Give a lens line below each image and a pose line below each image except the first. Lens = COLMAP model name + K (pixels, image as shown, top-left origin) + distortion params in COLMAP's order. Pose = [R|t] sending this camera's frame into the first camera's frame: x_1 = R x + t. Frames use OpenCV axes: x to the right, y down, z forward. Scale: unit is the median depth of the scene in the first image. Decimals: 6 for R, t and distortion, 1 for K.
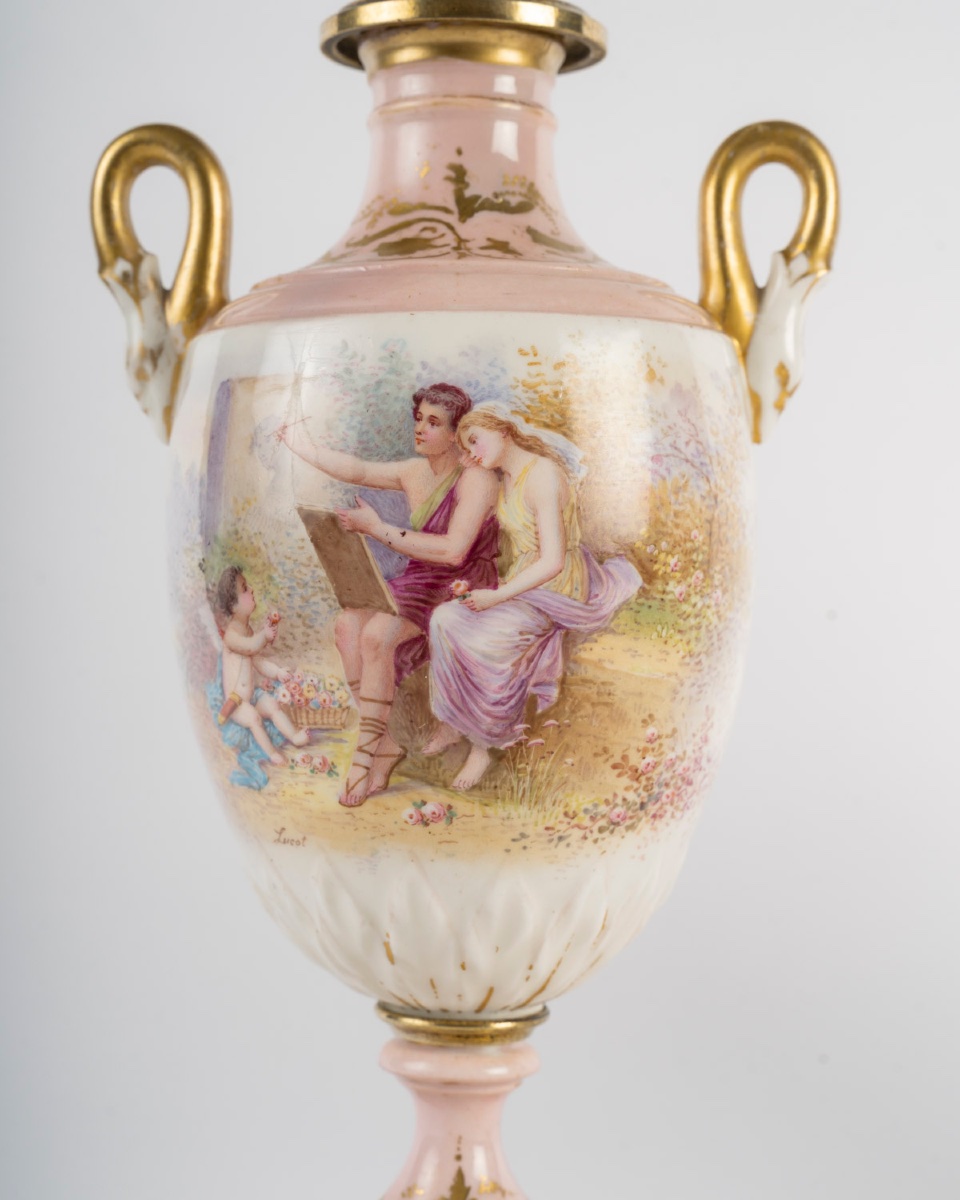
lens RADIAL K [[2621.8, 0, 472.9], [0, 2621.8, 606.0], [0, 0, 1]] dist [-0.068693, 0.000000]
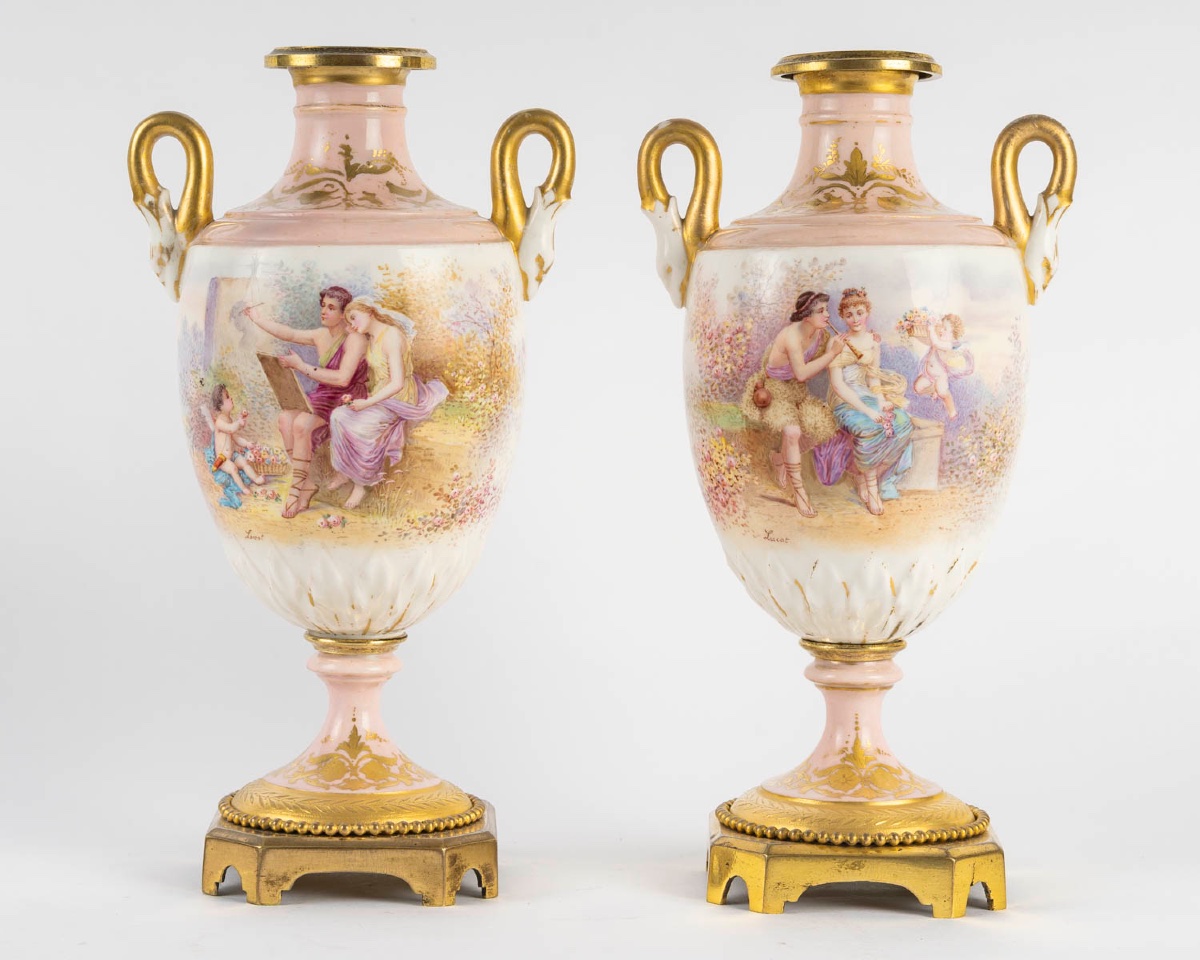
lens RADIAL K [[3981.0, 0, 642.9], [0, 3981.0, 494.3], [0, 0, 1]] dist [0.042001, 0.000000]
pose [[0.999198, -0.008910, 0.039036, 0.089735], [0.005712, 0.996676, 0.081265, -0.160105], [-0.039630, -0.080977, 0.995928, -1.727009]]
